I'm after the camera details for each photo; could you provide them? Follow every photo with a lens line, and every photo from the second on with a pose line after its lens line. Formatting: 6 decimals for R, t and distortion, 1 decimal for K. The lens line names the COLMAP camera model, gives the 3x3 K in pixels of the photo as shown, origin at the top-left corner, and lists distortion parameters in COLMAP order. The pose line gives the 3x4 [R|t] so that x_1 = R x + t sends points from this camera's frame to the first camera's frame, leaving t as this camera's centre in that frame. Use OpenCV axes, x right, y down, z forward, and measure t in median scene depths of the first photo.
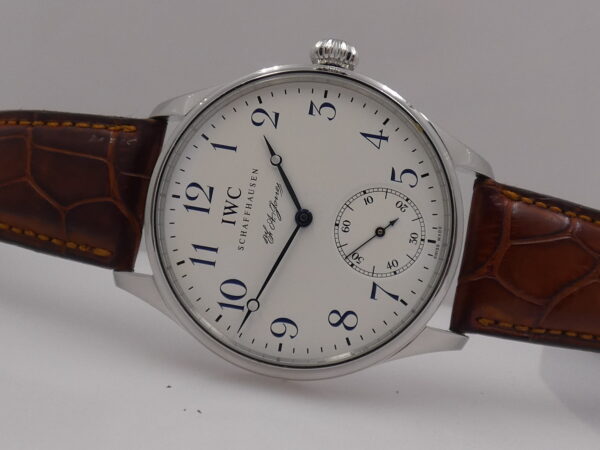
lens RADIAL K [[895.6, 0, 300.0], [0, 895.6, 225.0], [0, 0, 1]] dist [-0.017094, -0.001149]
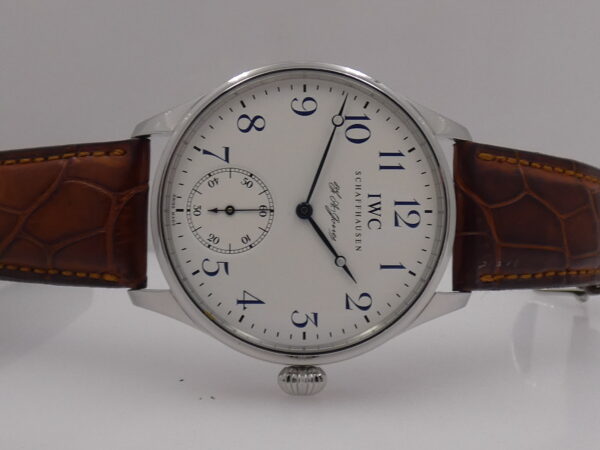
lens RADIAL K [[895.6, 0, 300.0], [0, 895.6, 225.0], [0, 0, 1]] dist [-0.017094, -0.001149]
pose [[-0.984793, 0.172162, -0.023304, 0.035698], [-0.173661, -0.971655, 0.160399, -0.186985], [0.004971, 0.162007, 0.986777, -0.026755]]
